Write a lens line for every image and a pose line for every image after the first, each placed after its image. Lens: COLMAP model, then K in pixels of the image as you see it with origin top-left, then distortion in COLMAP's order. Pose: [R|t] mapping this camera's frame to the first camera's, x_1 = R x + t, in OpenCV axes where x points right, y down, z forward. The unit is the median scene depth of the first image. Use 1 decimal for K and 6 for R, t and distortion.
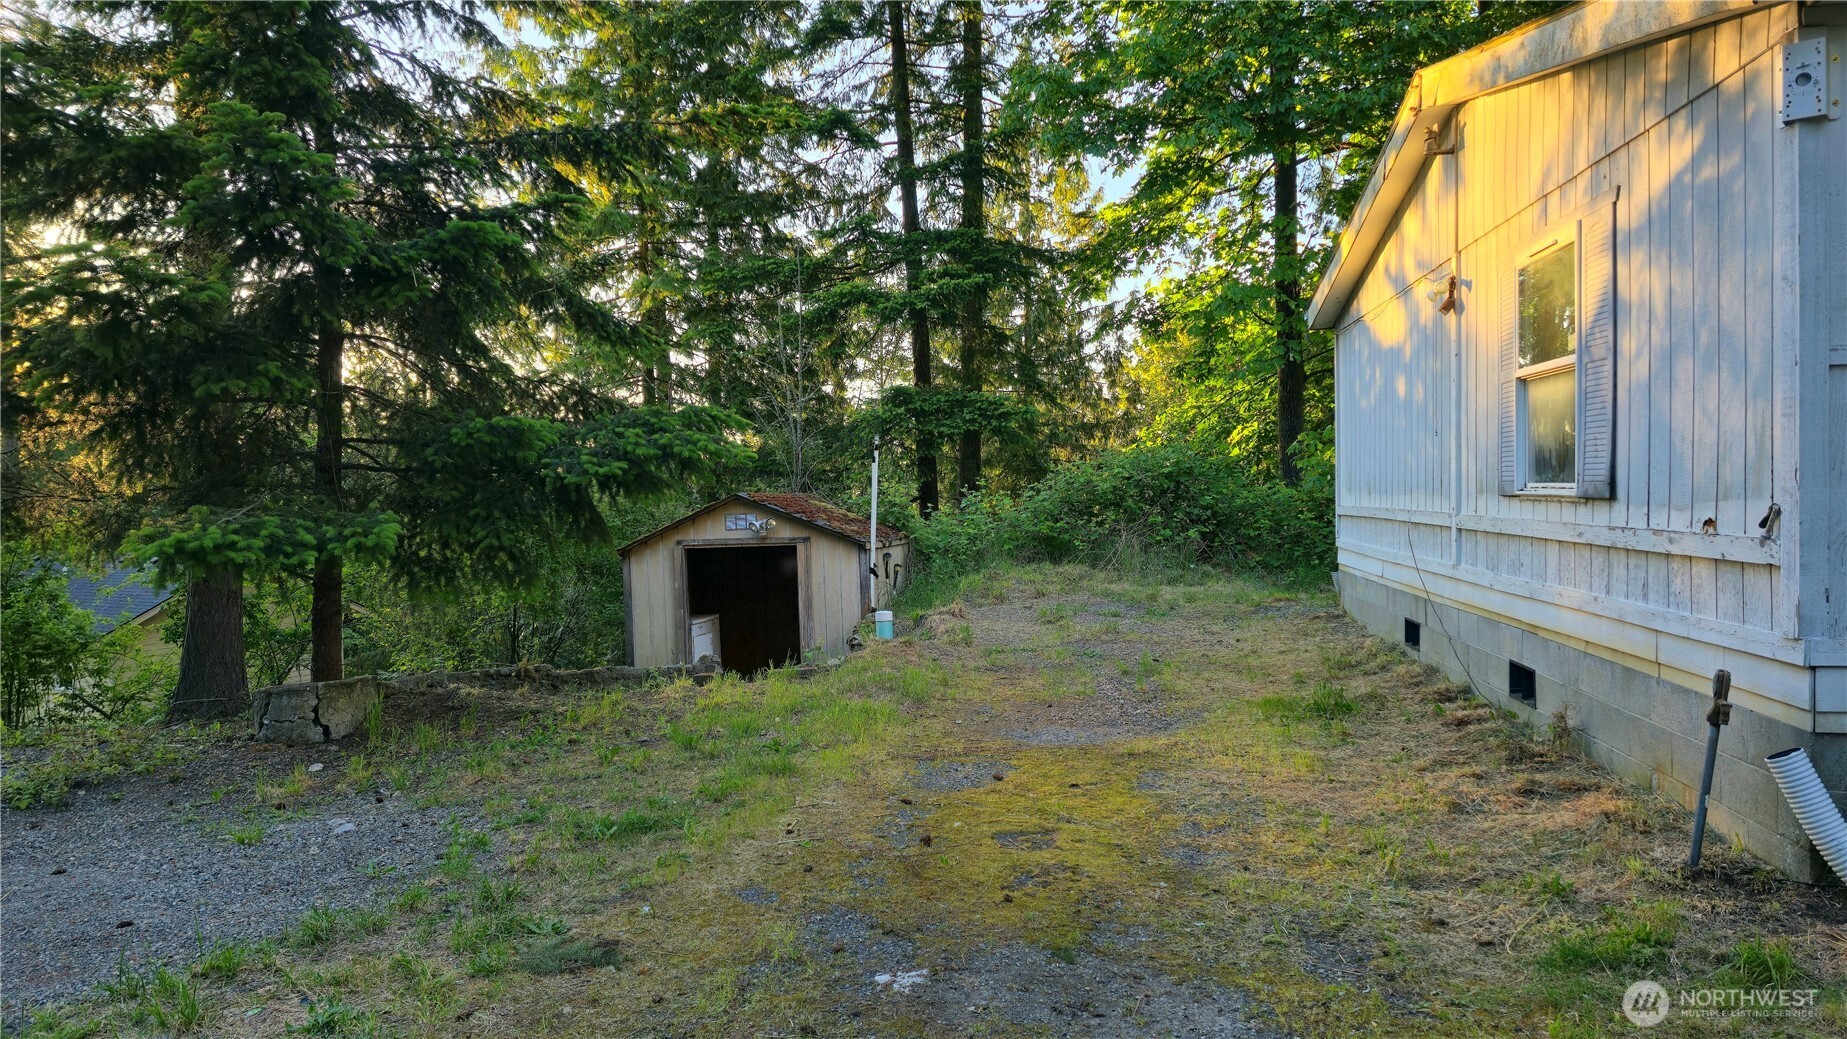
lens RADIAL K [[1209.9, 0, 911.5], [0, 1209.9, 516.7], [0, 0, 1]] dist [0.086773, -0.085351]
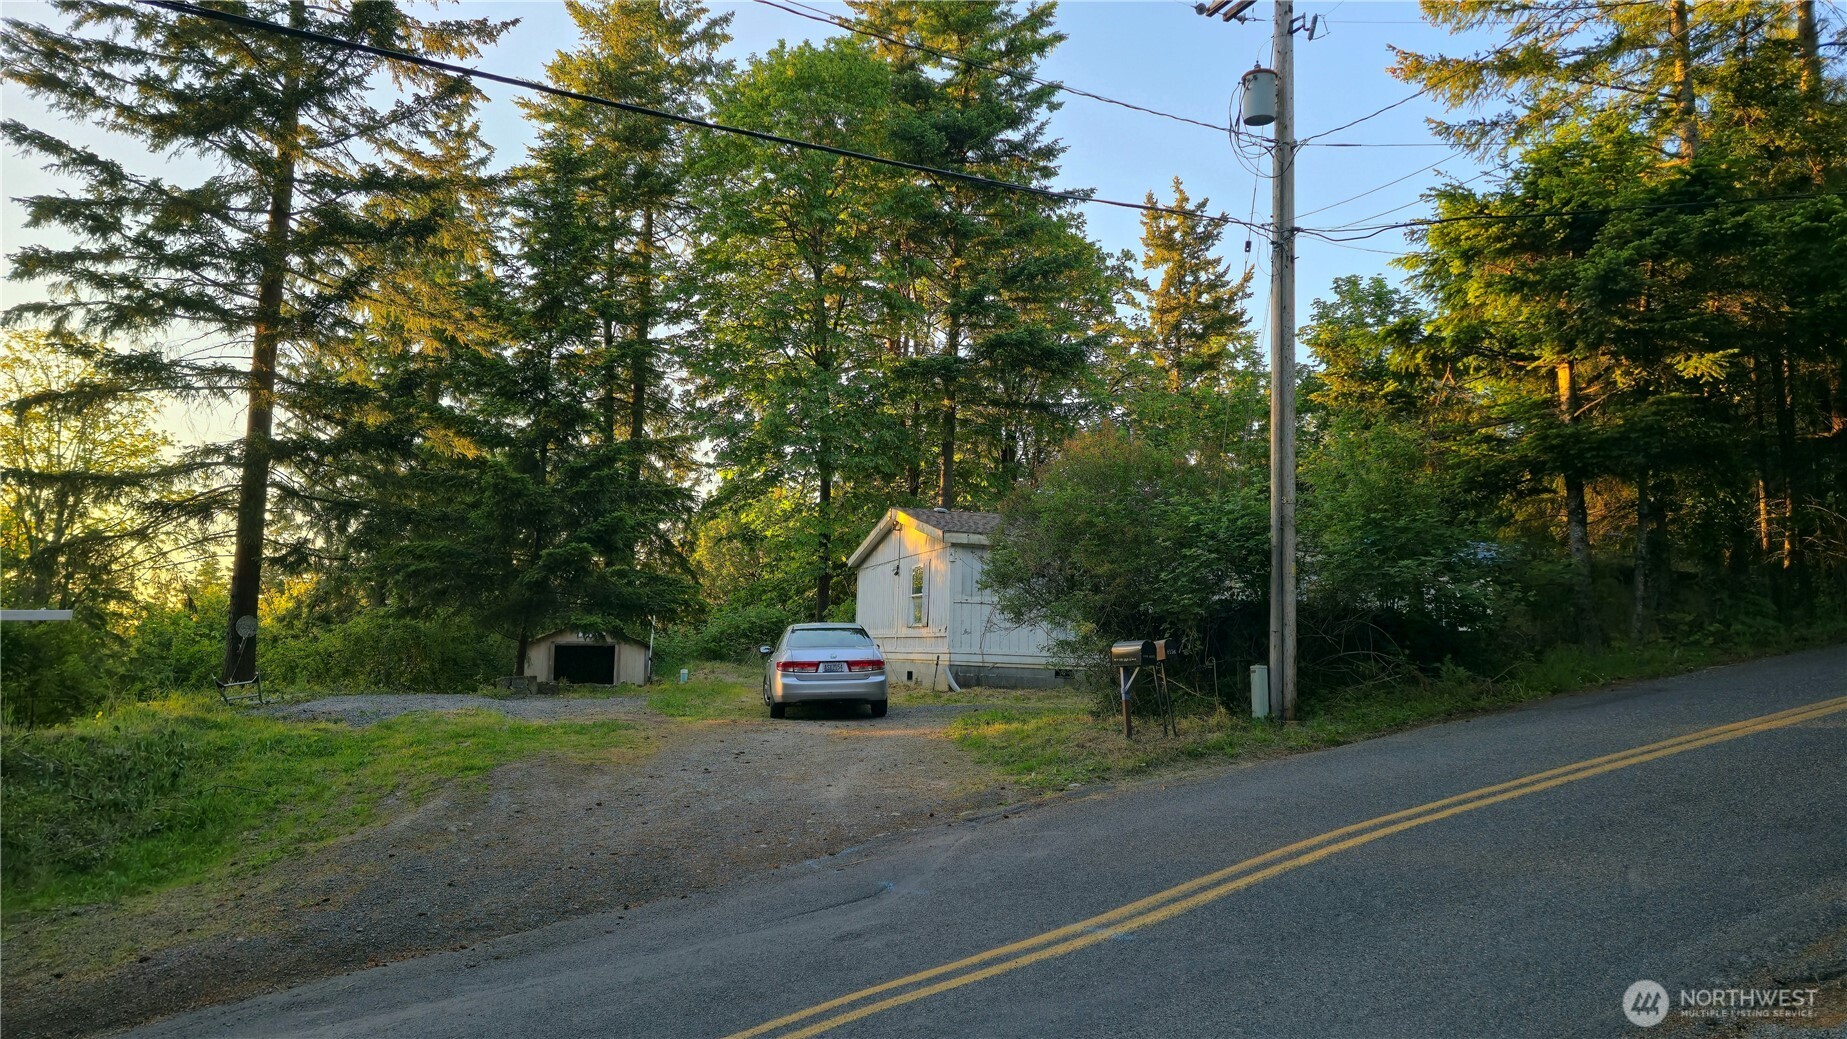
lens RADIAL K [[1209.9, 0, 938.9], [0, 1209.9, 512.1], [0, 0, 1]] dist [0.086773, -0.085351]
pose [[0.897645, 0.093413, 0.430706, -1.080411], [-0.033913, 0.989022, -0.143825, 0.165284], [-0.439413, 0.114497, 0.890958, -2.427810]]
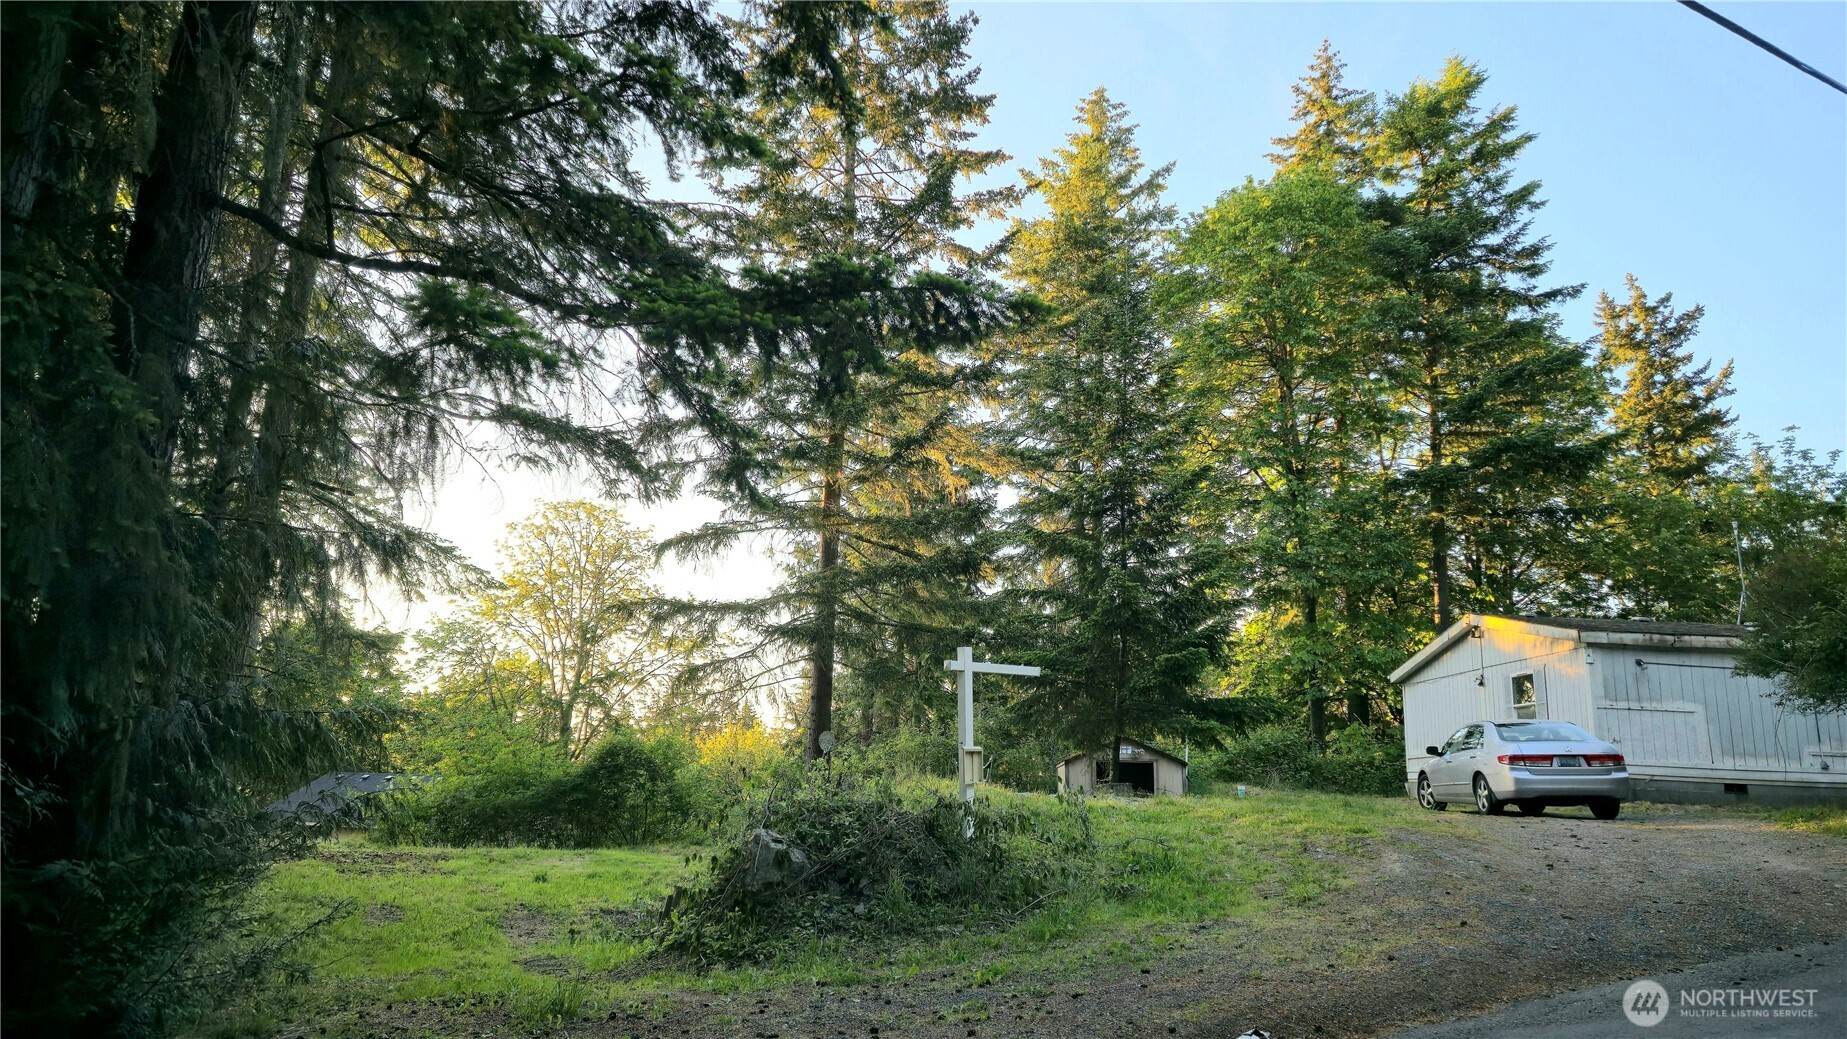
lens RADIAL K [[1209.9, 0, 934.1], [0, 1209.9, 522.5], [0, 0, 1]] dist [0.086773, -0.085351]
pose [[0.979112, 0.095325, 0.179592, -1.846747], [-0.049121, 0.968021, -0.246014, 0.329422], [-0.197300, 0.232053, 0.952483, -2.205904]]
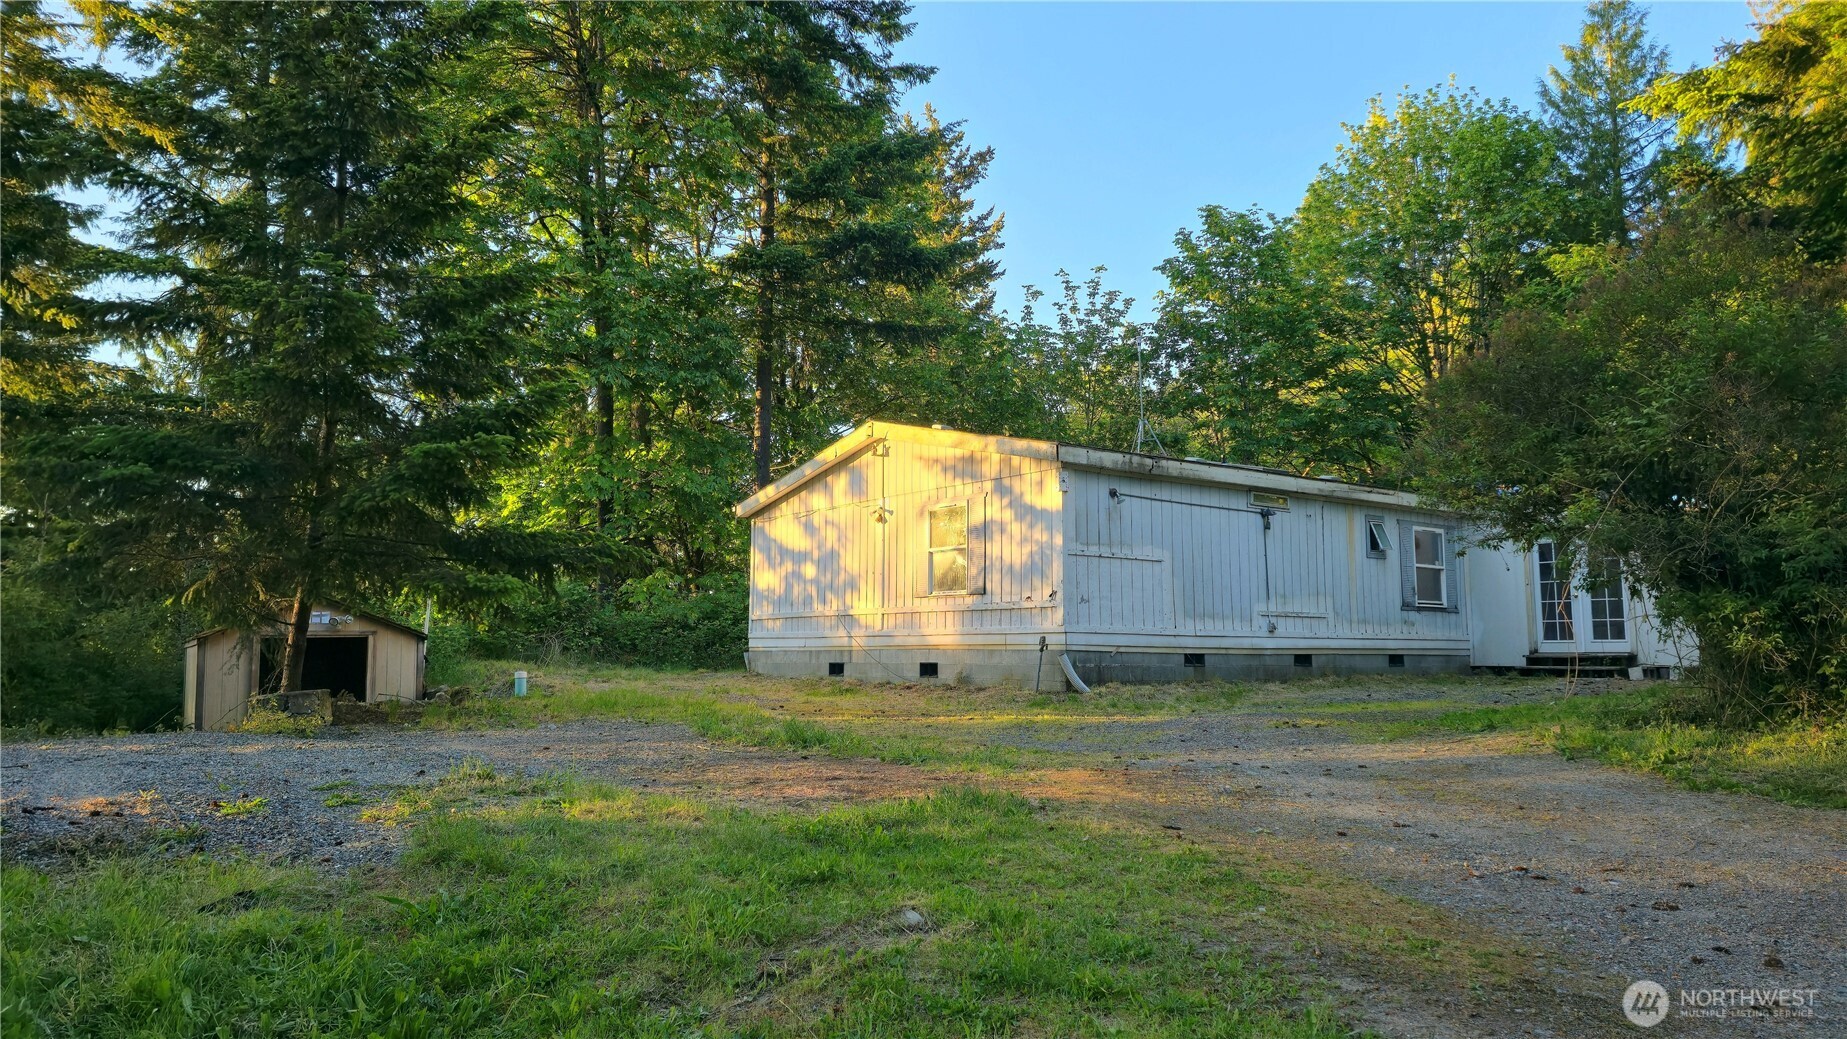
lens RADIAL K [[1209.9, 0, 923.4], [0, 1209.9, 509.3], [0, 0, 1]] dist [0.086773, -0.085351]
pose [[0.690096, 0.104857, 0.716081, -1.325586], [0.001142, 0.989289, -0.145964, 0.167809], [-0.723717, 0.101547, 0.682585, -0.737165]]
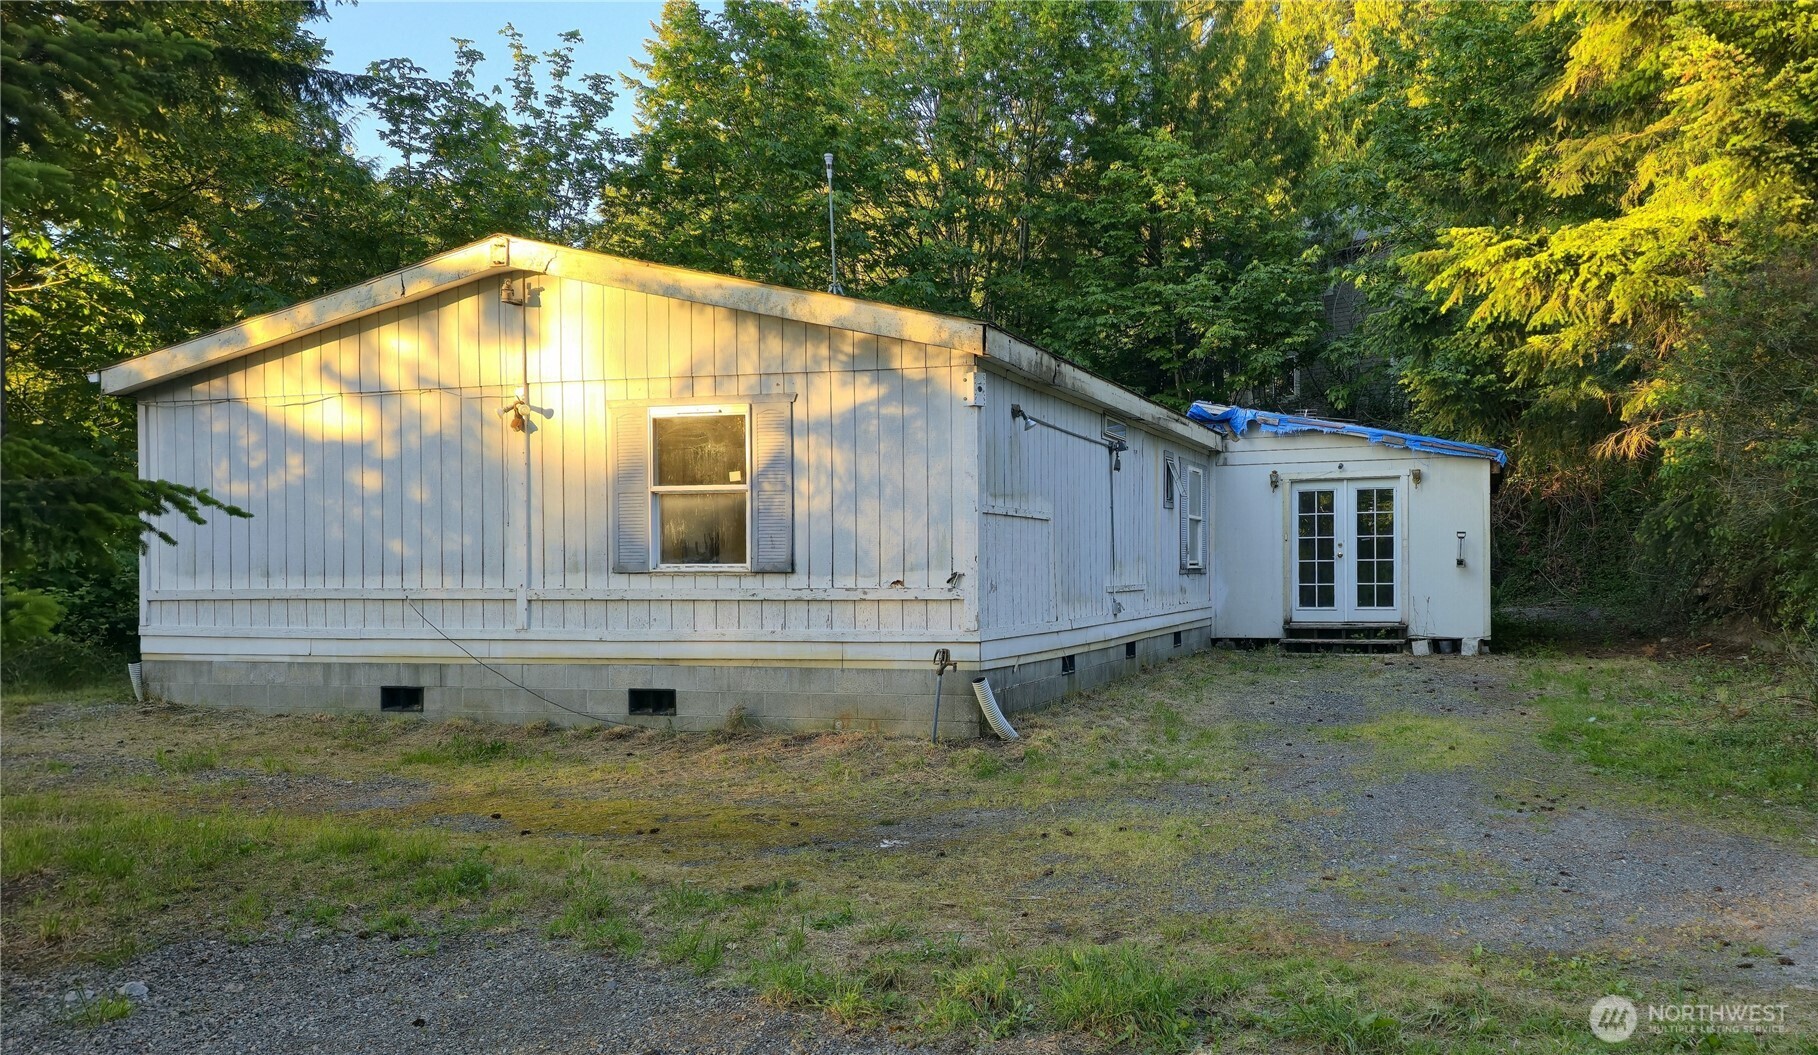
lens RADIAL K [[1439.5, 0, 1042.5], [0, 1439.5, 580.3], [0, 0, 1]] dist [0.090914, -0.067578]
pose [[0.144071, 0.008825, 0.989528, -1.107104], [0.025990, 0.999582, -0.012698, 0.024975], [-0.989226, 0.027548, 0.143781, 0.284169]]
